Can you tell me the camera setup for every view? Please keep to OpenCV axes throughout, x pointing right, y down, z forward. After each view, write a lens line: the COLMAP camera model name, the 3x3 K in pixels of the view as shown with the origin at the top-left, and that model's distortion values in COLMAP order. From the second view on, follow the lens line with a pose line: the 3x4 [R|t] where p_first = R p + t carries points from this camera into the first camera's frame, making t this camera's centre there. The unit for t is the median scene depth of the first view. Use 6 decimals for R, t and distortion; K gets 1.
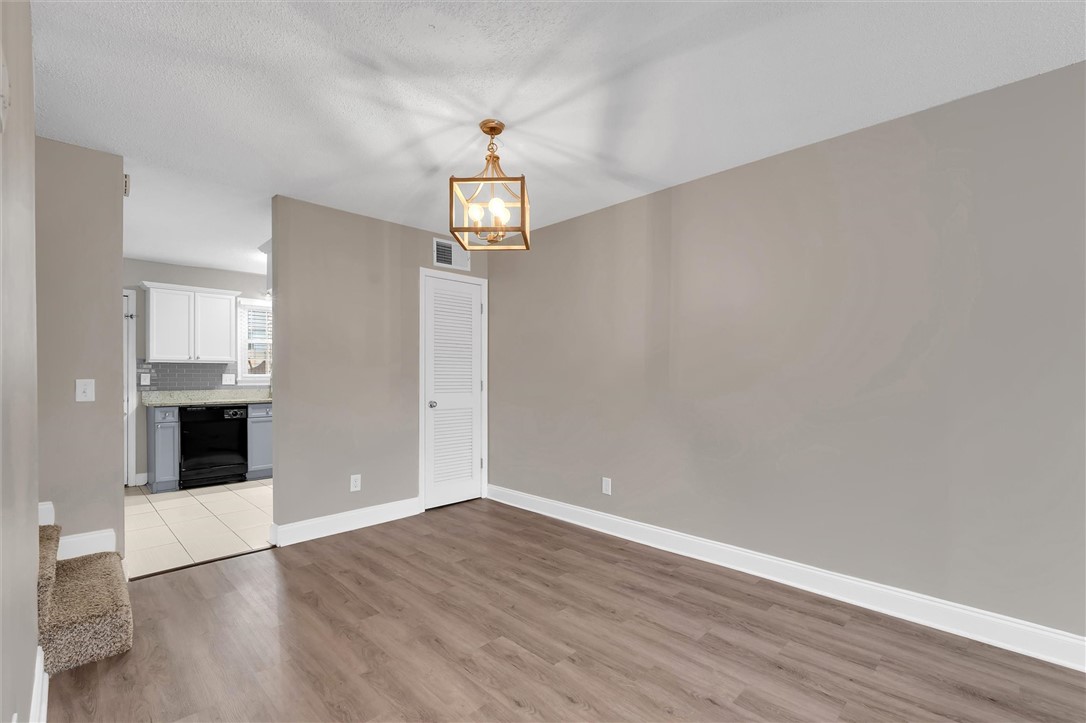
lens RADIAL K [[481.0, 0, 557.8], [0, 481.0, 379.3], [0, 0, 1]] dist [-0.005650, 0.000721]
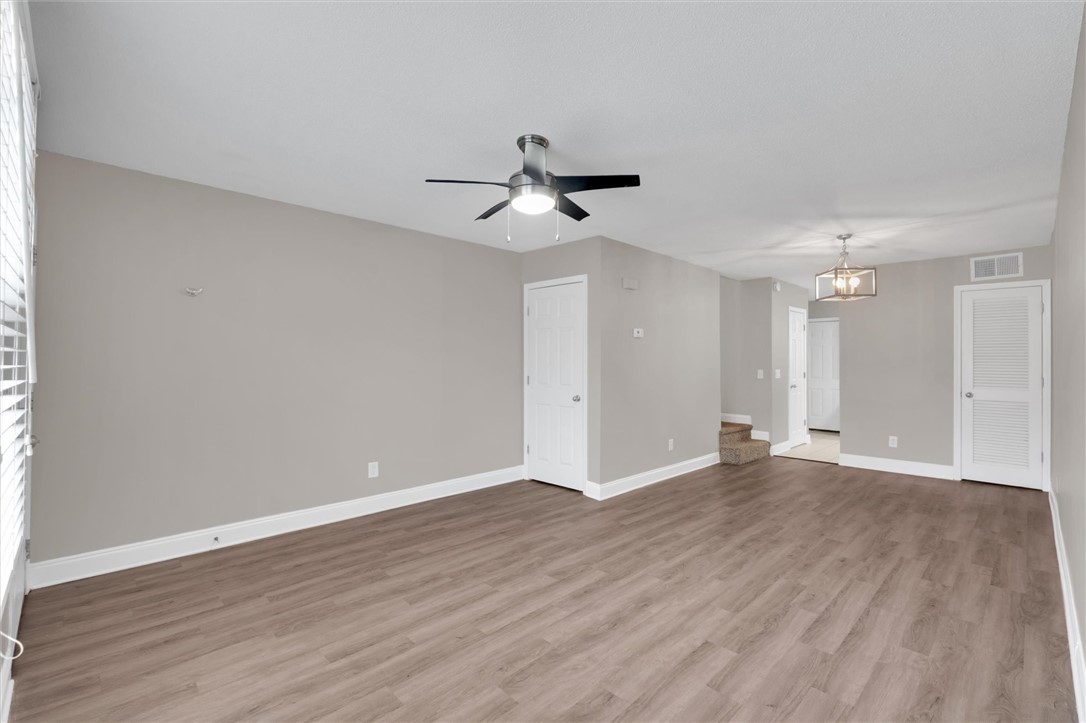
lens RADIAL K [[481.0, 0, 544.5], [0, 481.0, 356.1], [0, 0, 1]] dist [-0.005650, 0.000721]
pose [[-0.019335, -0.011536, -0.999747, 1.493454], [-0.012783, 0.999855, -0.011290, -0.028723], [0.999731, 0.012562, -0.019479, -0.090826]]
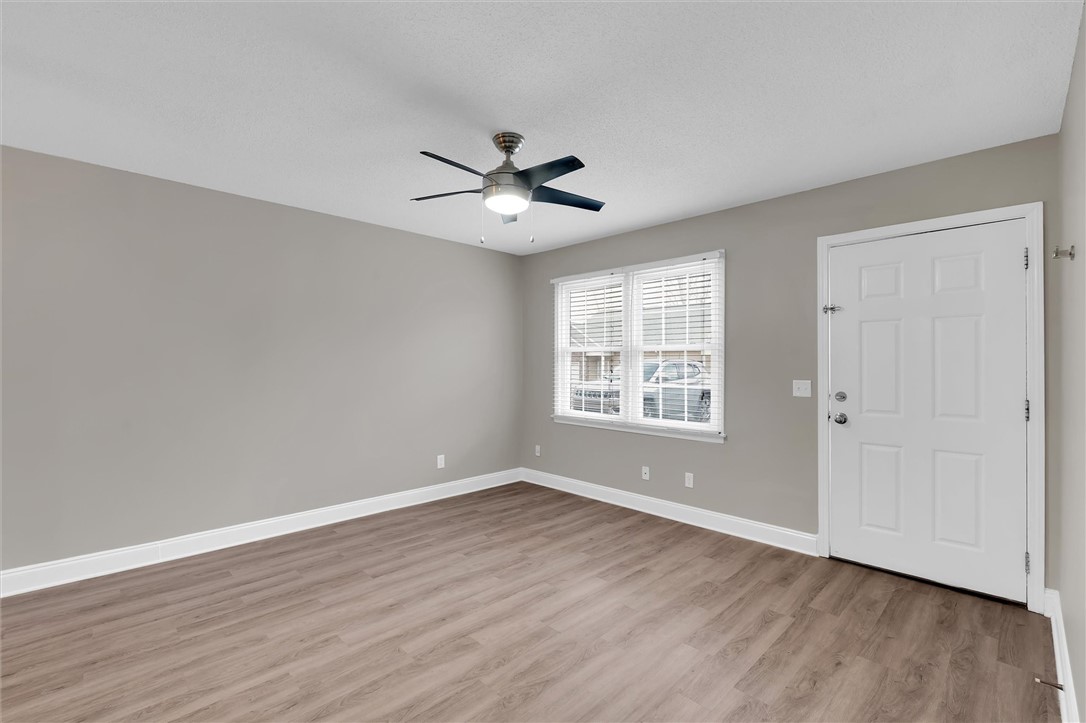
lens RADIAL K [[475.7, 0, 542.4], [0, 475.7, 366.1], [0, 0, 1]] dist [-0.005089, -0.001231]
pose [[0.023021, -0.007403, 0.999708, -0.293964], [0.005039, 0.999961, 0.007289, -0.030803], [-0.999722, 0.004870, 0.023057, -0.218564]]
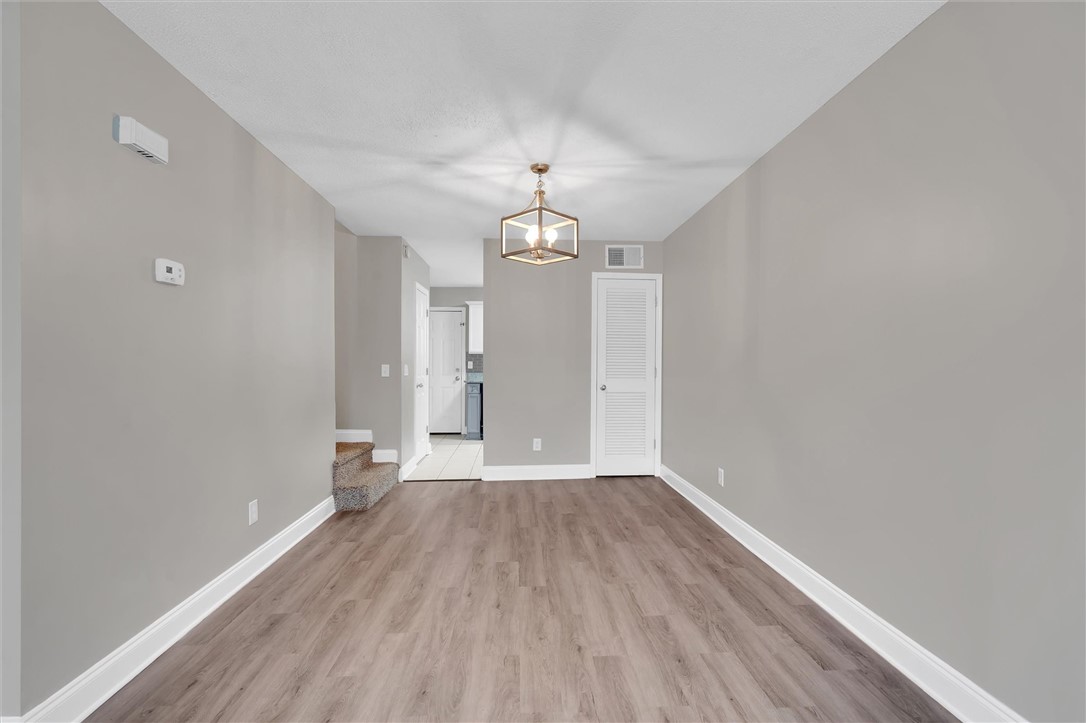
lens RADIAL K [[481.0, 0, 550.0], [0, 481.0, 363.3], [0, 0, 1]] dist [-0.005650, 0.000721]
pose [[0.744244, 0.002302, -0.667904, 0.645765], [-0.007273, 0.999963, -0.004658, -0.000119], [0.667868, 0.008325, 0.744233, 0.061753]]
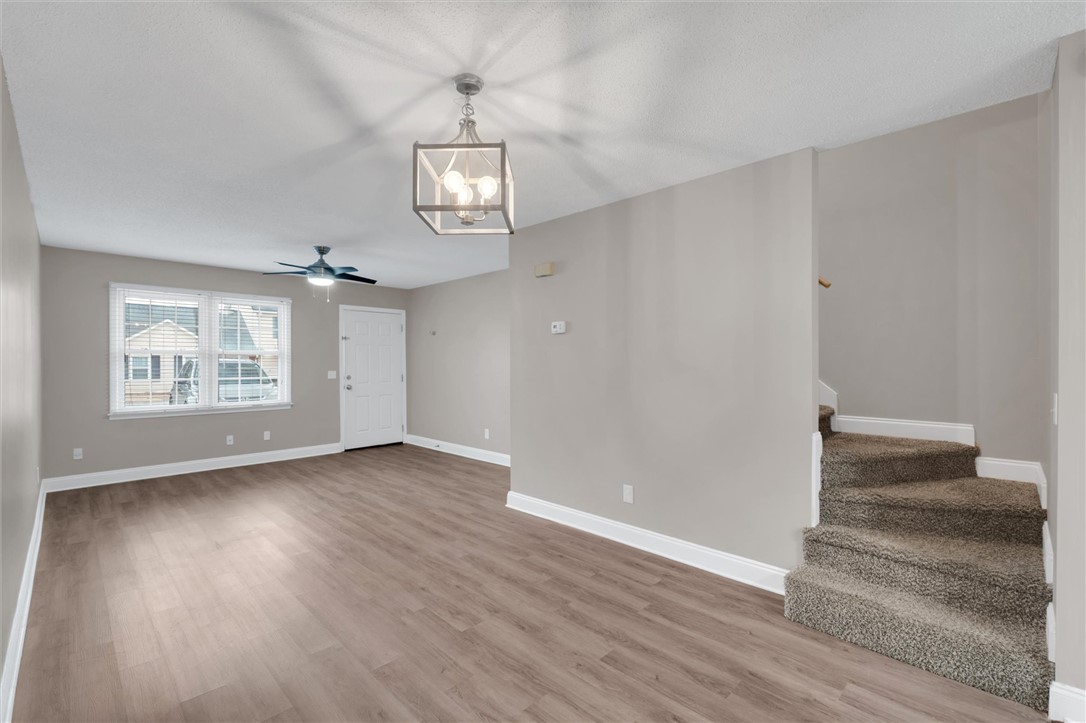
lens RADIAL K [[481.0, 0, 553.7], [0, 481.0, 366.5], [0, 0, 1]] dist [-0.005650, 0.000721]
pose [[-1.000000, 0.000271, -0.000344, -0.247967], [0.000265, 0.999848, 0.017425, -0.049158], [0.000349, 0.017425, -0.999848, 1.600585]]
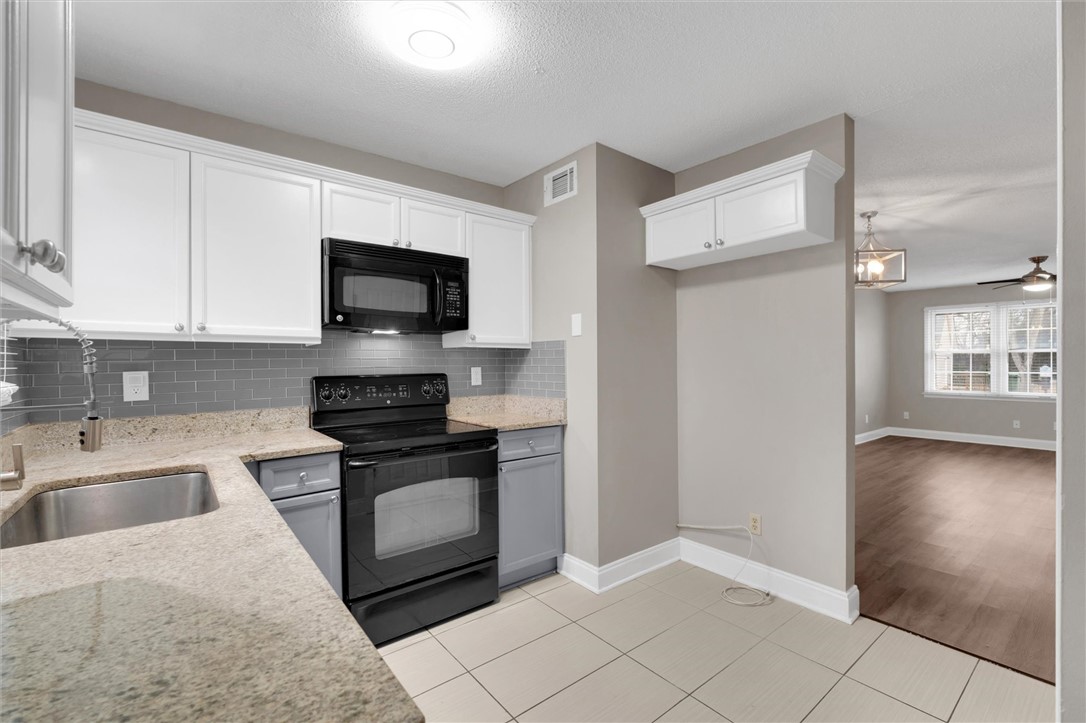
lens RADIAL K [[481.0, 0, 530.8], [0, 481.0, 357.9], [0, 0, 1]] dist [-0.005650, 0.000721]
pose [[0.132055, 0.006196, 0.991223, -1.626407], [0.010112, 0.999920, -0.007598, -0.040622], [-0.991191, 0.011027, 0.131982, 1.669244]]
